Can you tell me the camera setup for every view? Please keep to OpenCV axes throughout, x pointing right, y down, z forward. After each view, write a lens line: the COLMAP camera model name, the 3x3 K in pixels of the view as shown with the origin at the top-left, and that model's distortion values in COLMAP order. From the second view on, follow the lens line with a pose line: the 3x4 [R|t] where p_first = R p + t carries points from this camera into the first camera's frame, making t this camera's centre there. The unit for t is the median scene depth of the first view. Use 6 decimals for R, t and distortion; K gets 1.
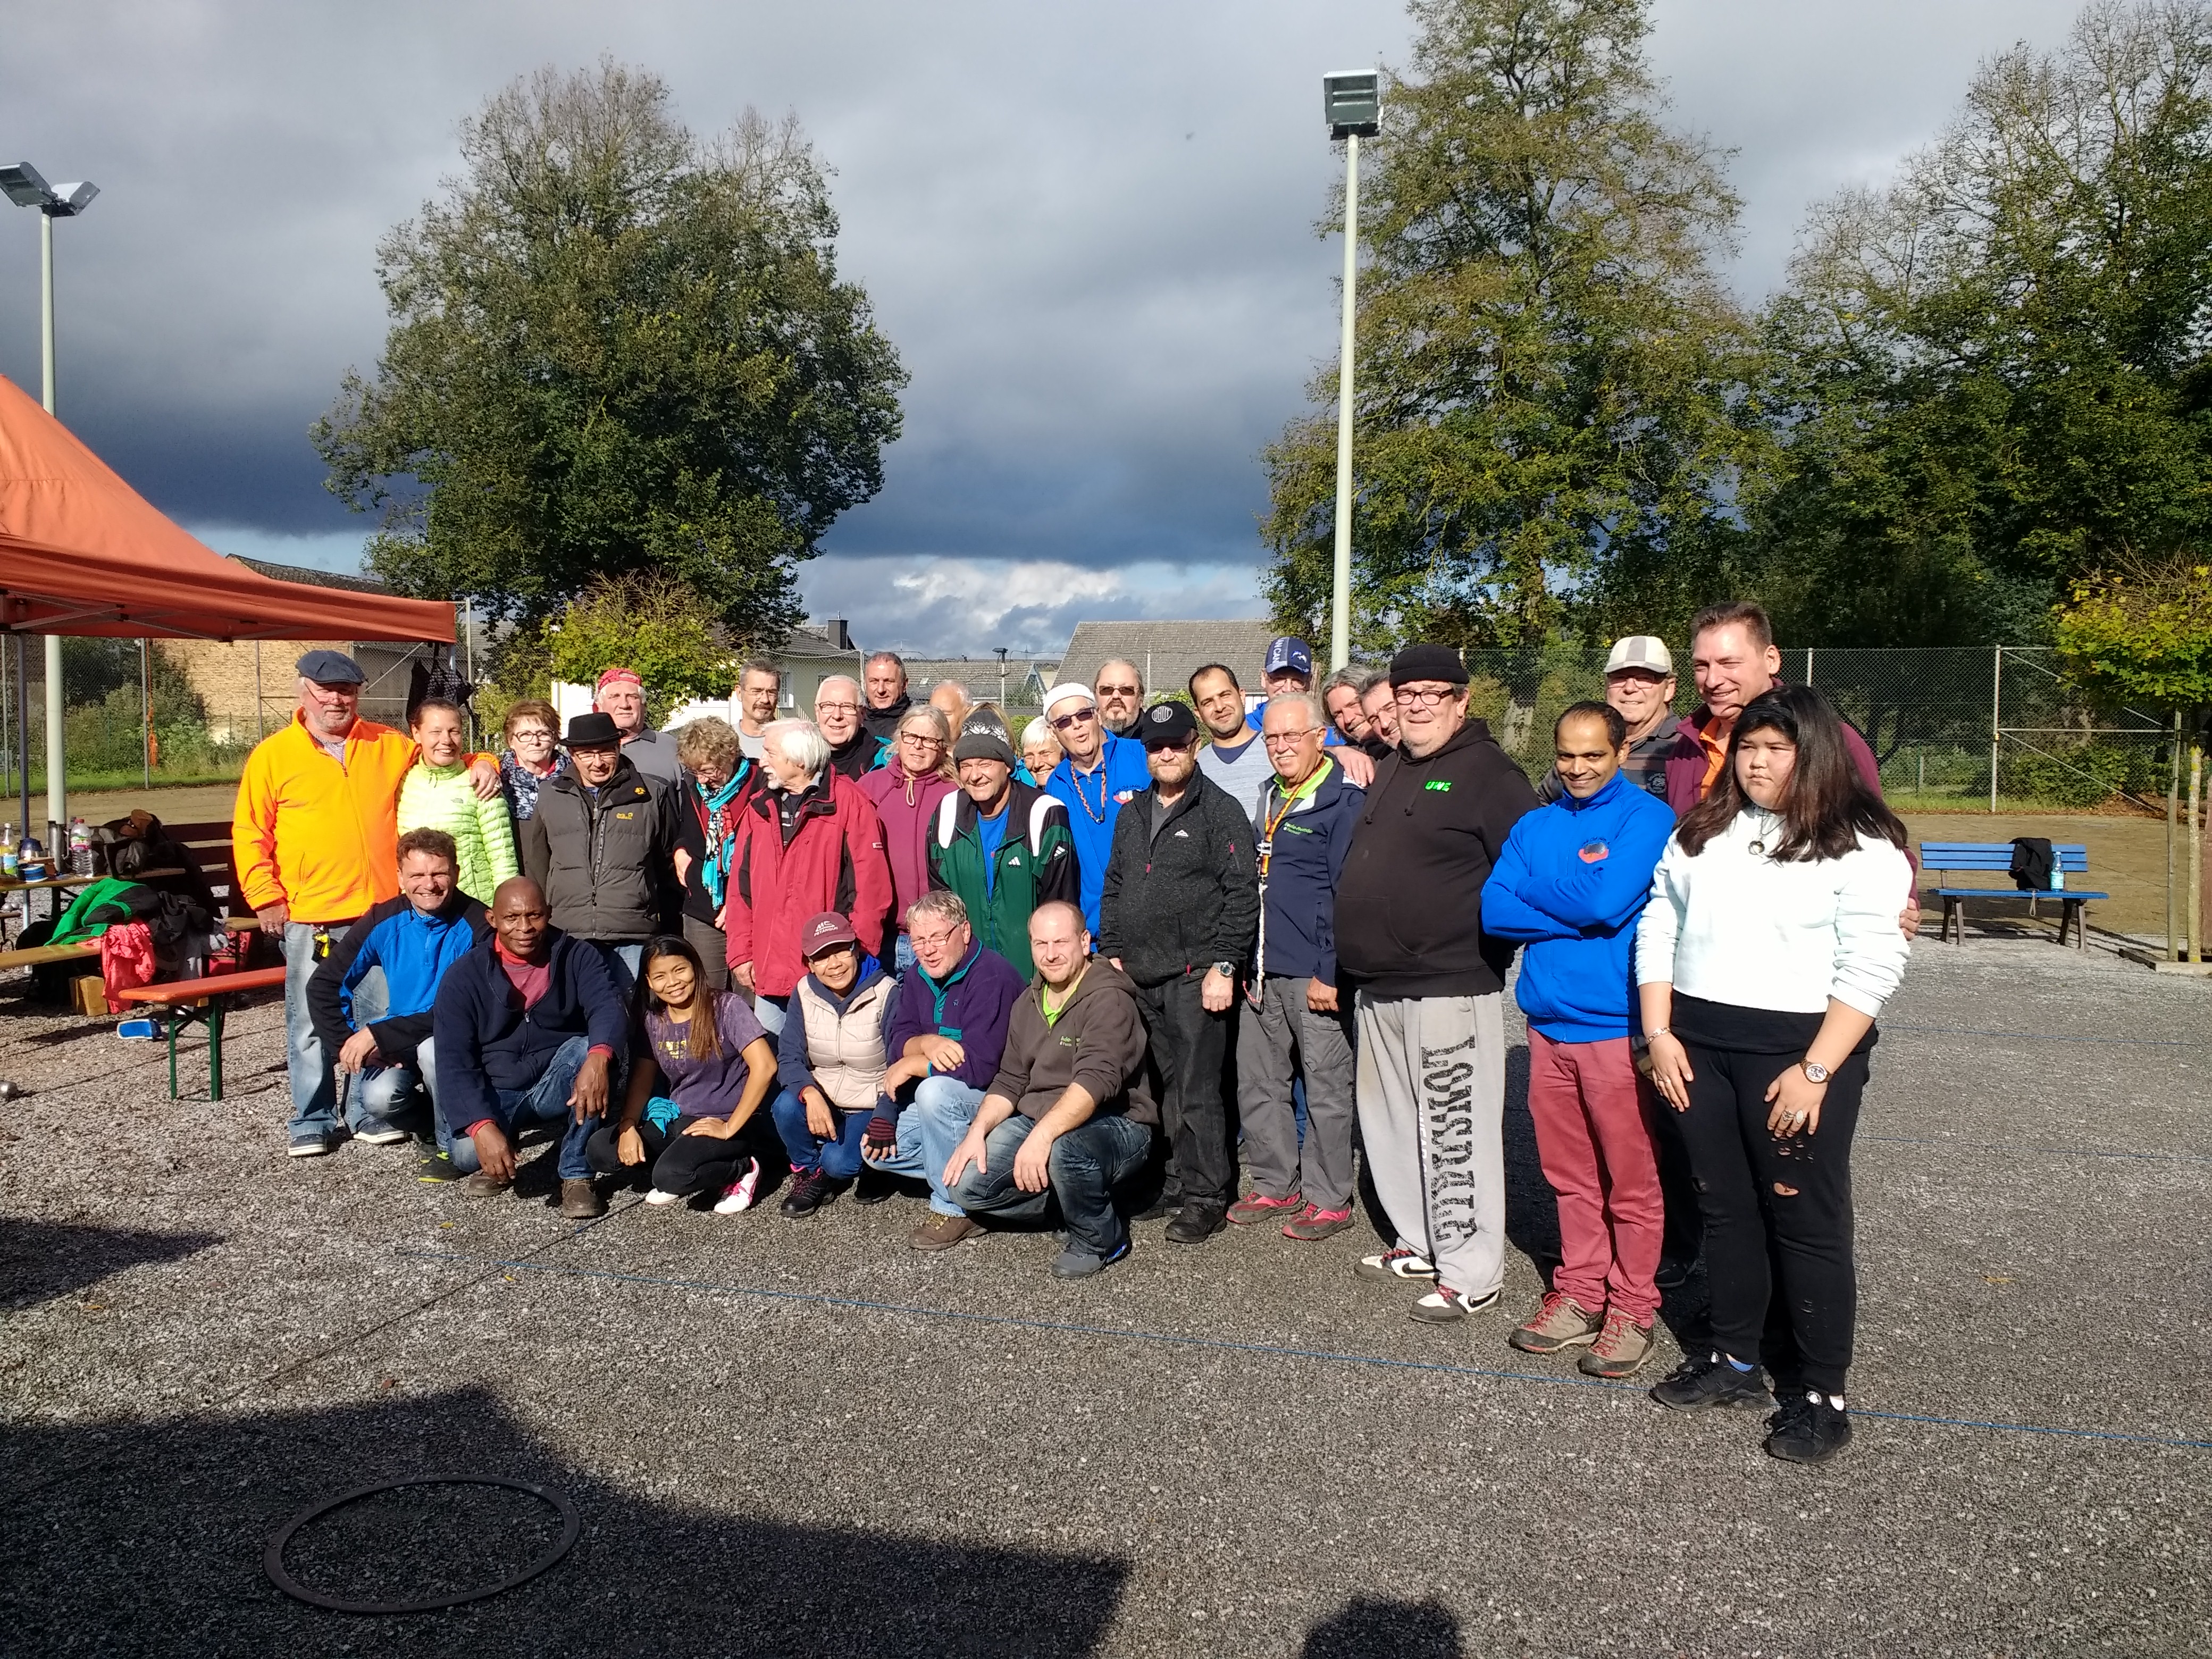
lens RADIAL K [[1722.8, 0, 1044.6], [0, 1722.8, 831.0], [0, 0, 1]] dist [0.097394, -0.136292]
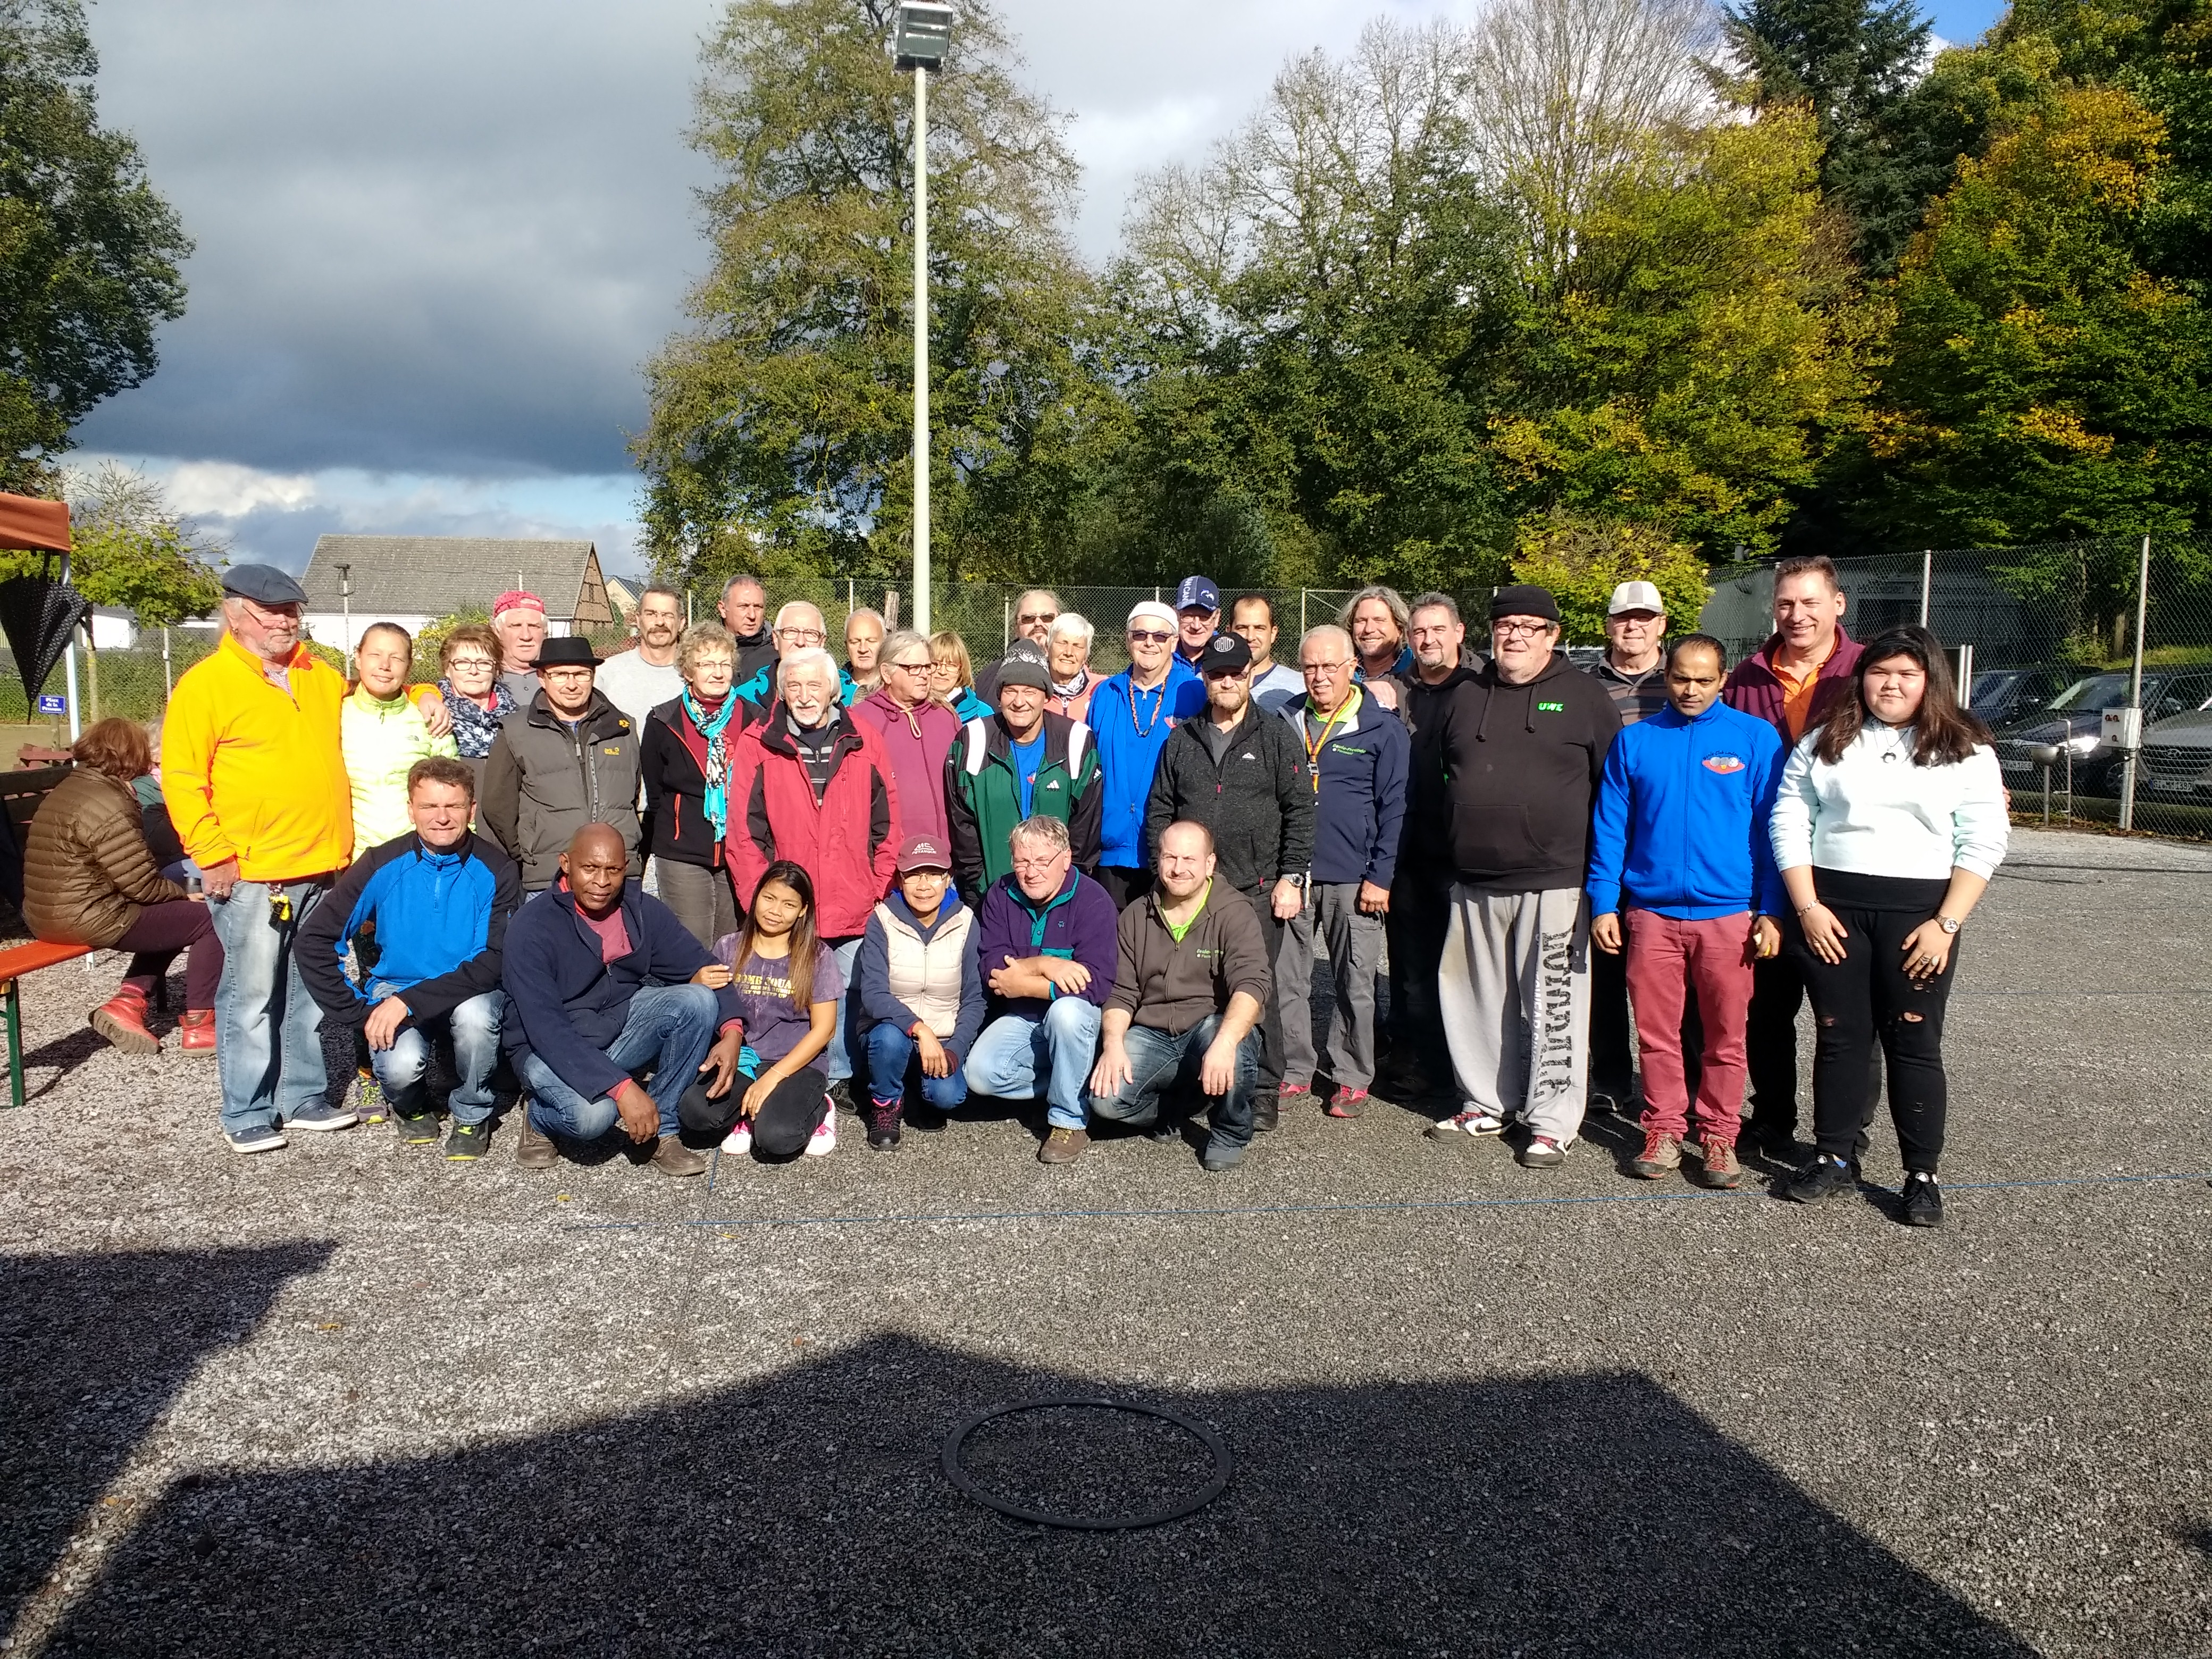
lens RADIAL K [[1734.5, 0, 1088.2], [0, 1734.5, 829.2], [0, 0, 1]] dist [0.103424, -0.143735]
pose [[0.912684, -0.037446, 0.406947, -0.403267], [0.021561, 0.998818, 0.043552, -0.001936], [-0.408097, -0.030975, 0.912413, 0.044509]]
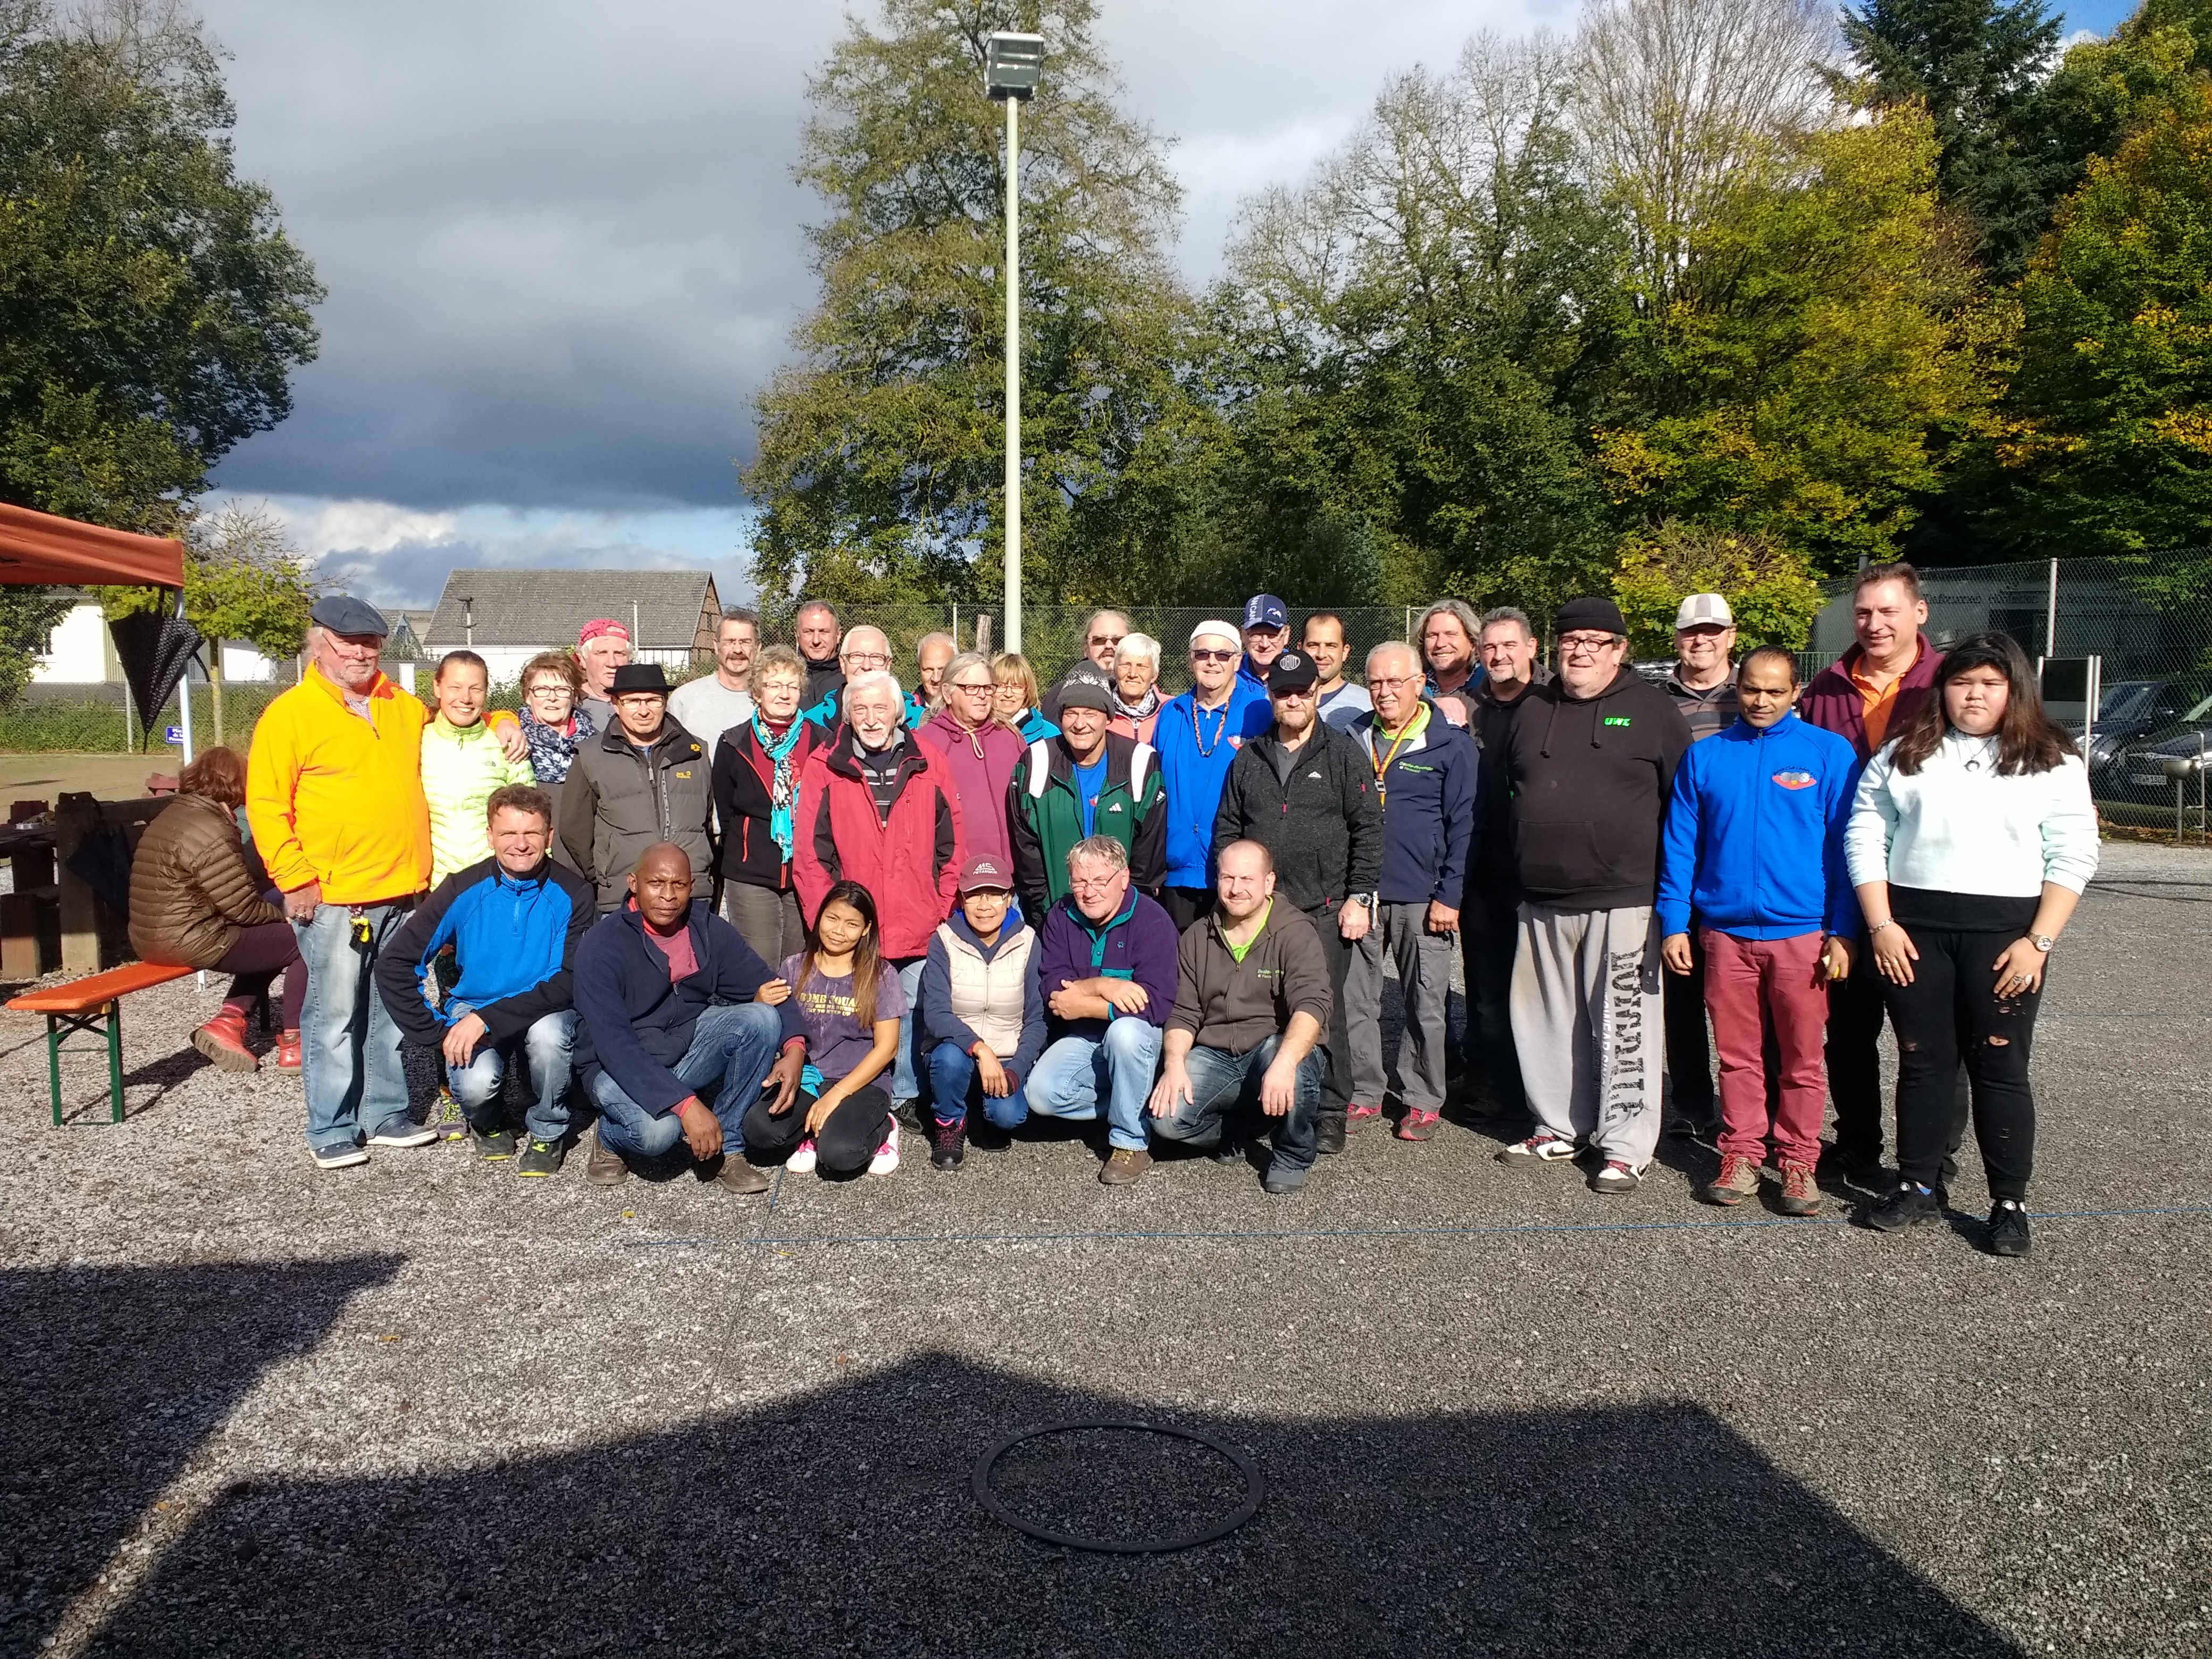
lens RADIAL K [[1734.5, 0, 1088.2], [0, 1734.5, 829.2], [0, 0, 1]] dist [0.103424, -0.143735]
pose [[0.936373, -0.037871, 0.348957, -0.378943], [0.029442, 0.999133, 0.029428, -0.000324], [-0.349769, -0.017281, 0.936677, 0.034596]]
